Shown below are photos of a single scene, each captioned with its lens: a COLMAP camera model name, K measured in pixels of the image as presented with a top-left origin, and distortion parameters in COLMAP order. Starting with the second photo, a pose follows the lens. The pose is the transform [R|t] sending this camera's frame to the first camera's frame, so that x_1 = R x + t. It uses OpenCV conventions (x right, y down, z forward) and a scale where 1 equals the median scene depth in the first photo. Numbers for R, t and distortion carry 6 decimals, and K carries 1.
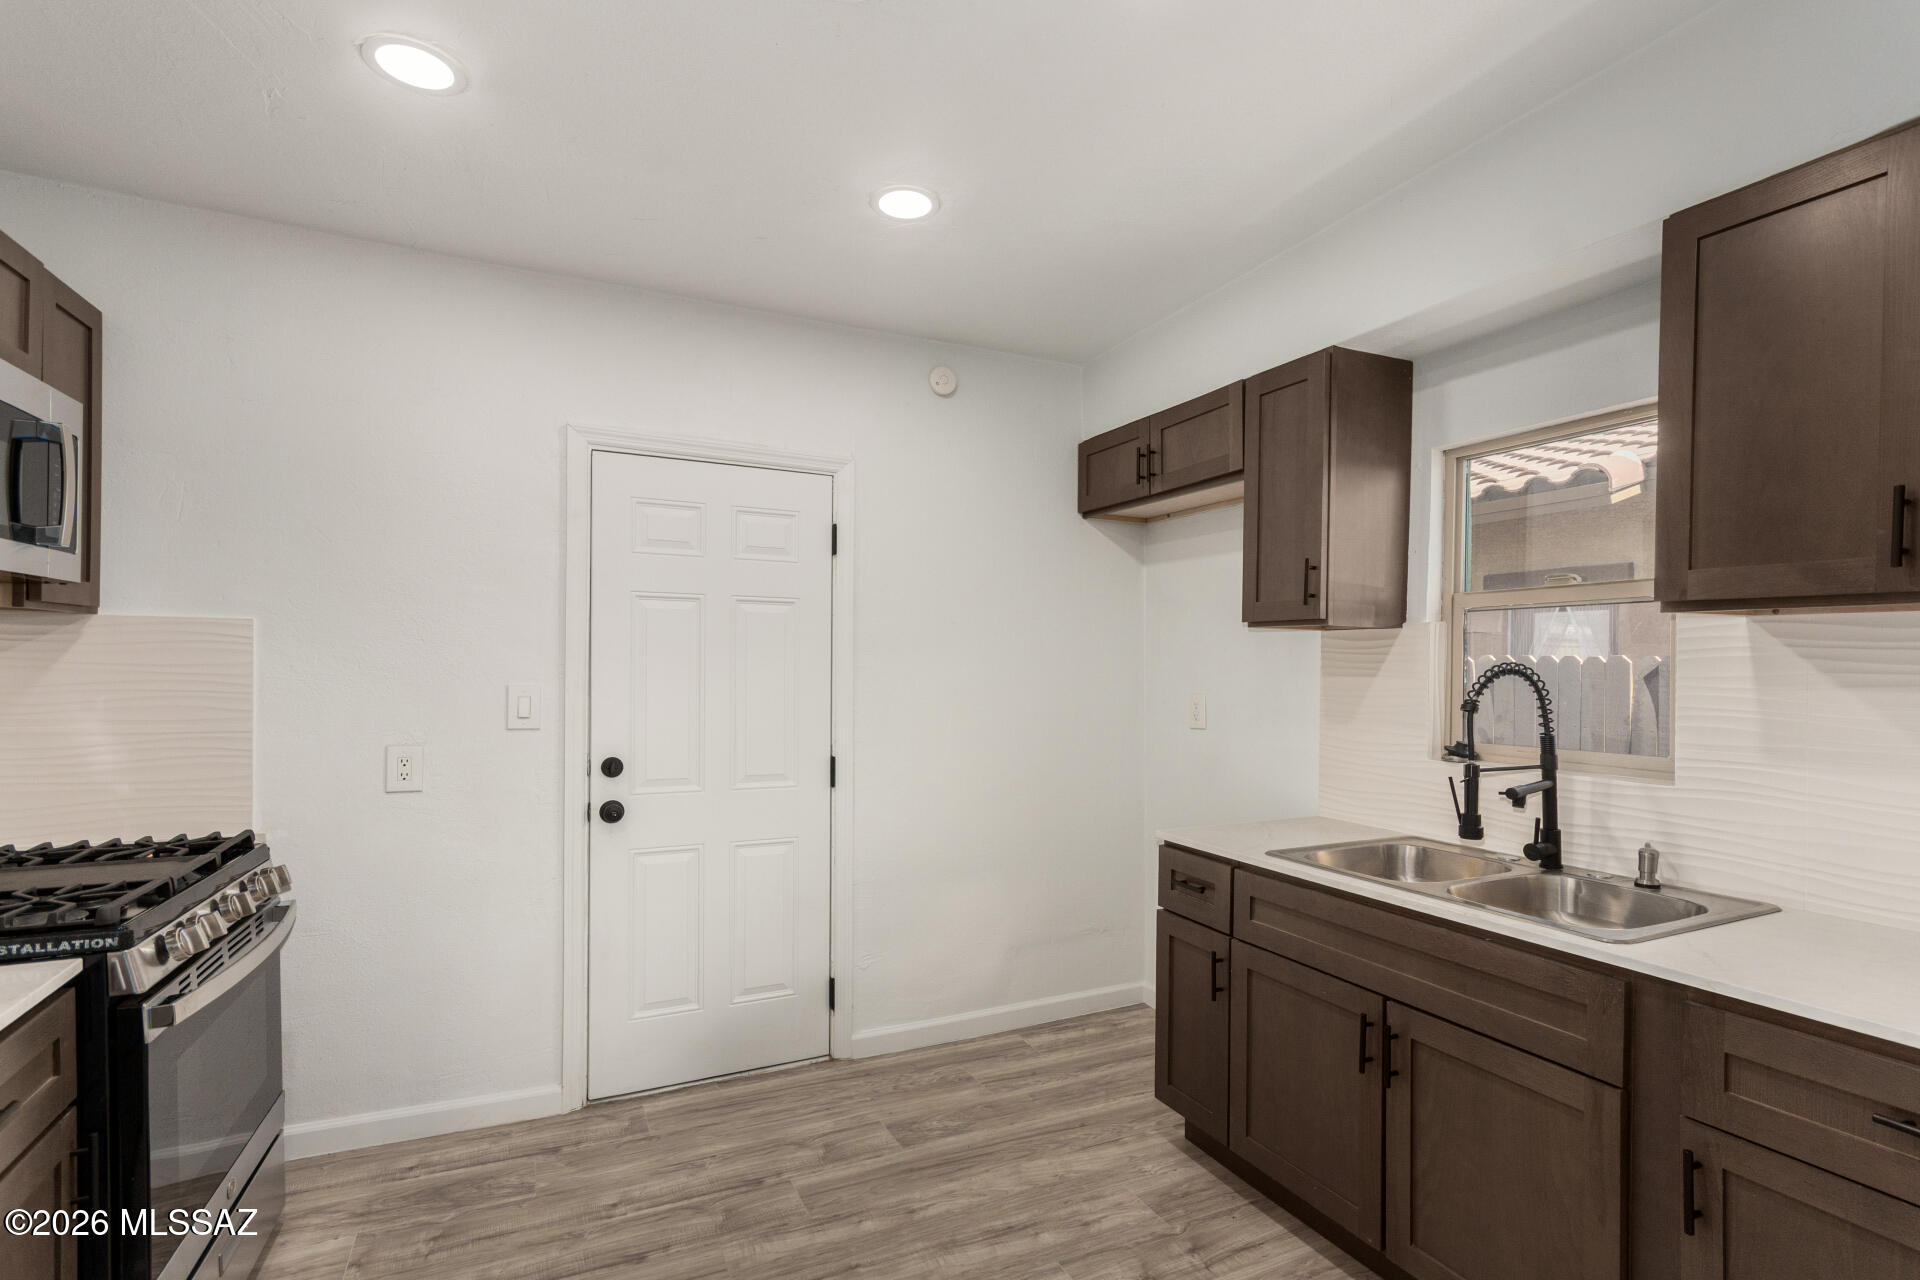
lens RADIAL K [[880.6, 0, 962.2], [0, 880.6, 672.4], [0, 0, 1]] dist [0.000216, 0.000117]
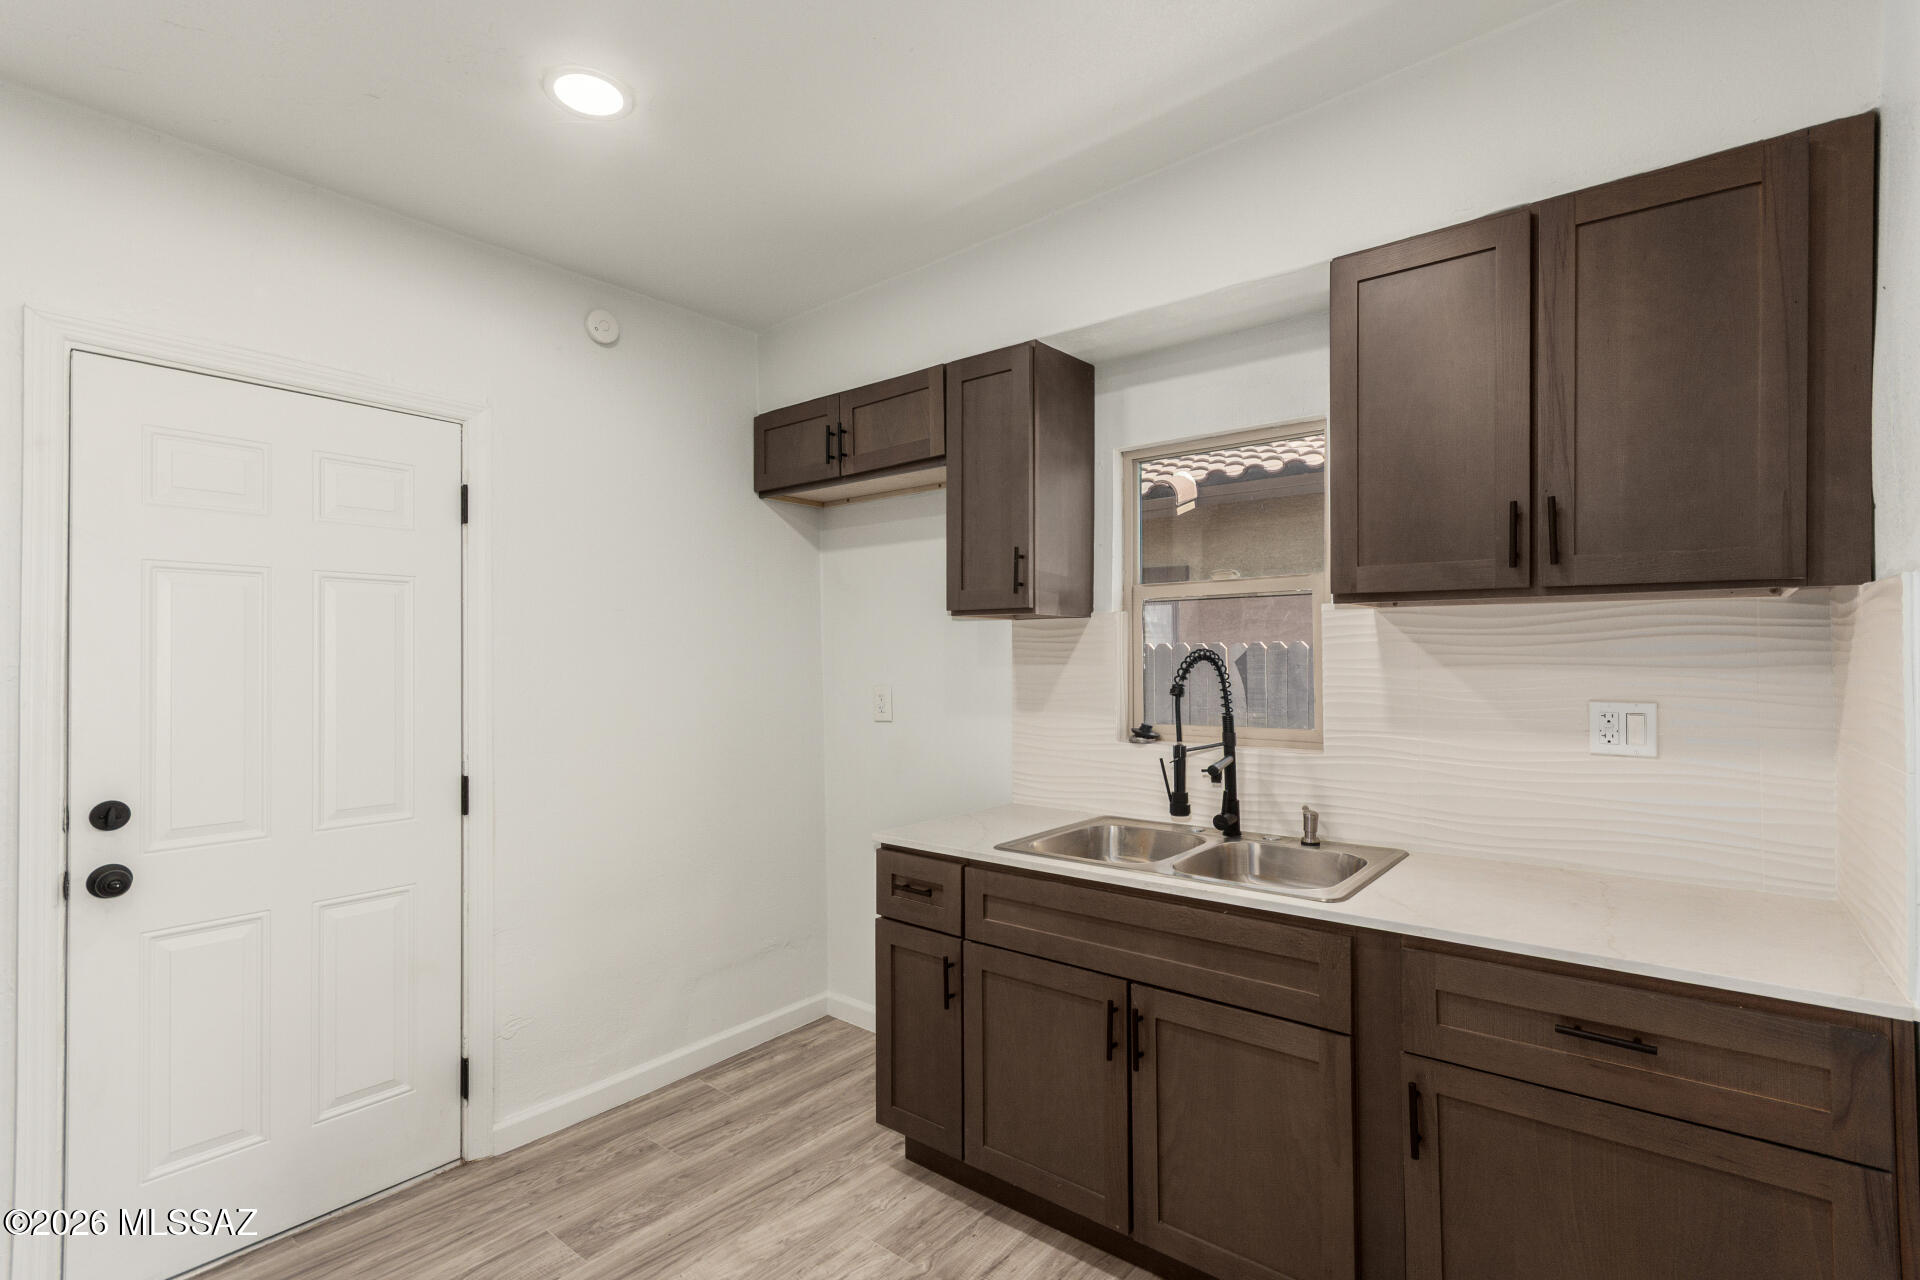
lens RADIAL K [[895.6, 0, 969.4], [0, 895.6, 646.8], [0, 0, 1]] dist [0.000570, 0.000194]
pose [[0.911672, -0.008852, 0.410823, -0.077279], [0.016863, 0.999732, -0.015879, -0.000908], [-0.410572, 0.021404, 0.911577, 0.094426]]
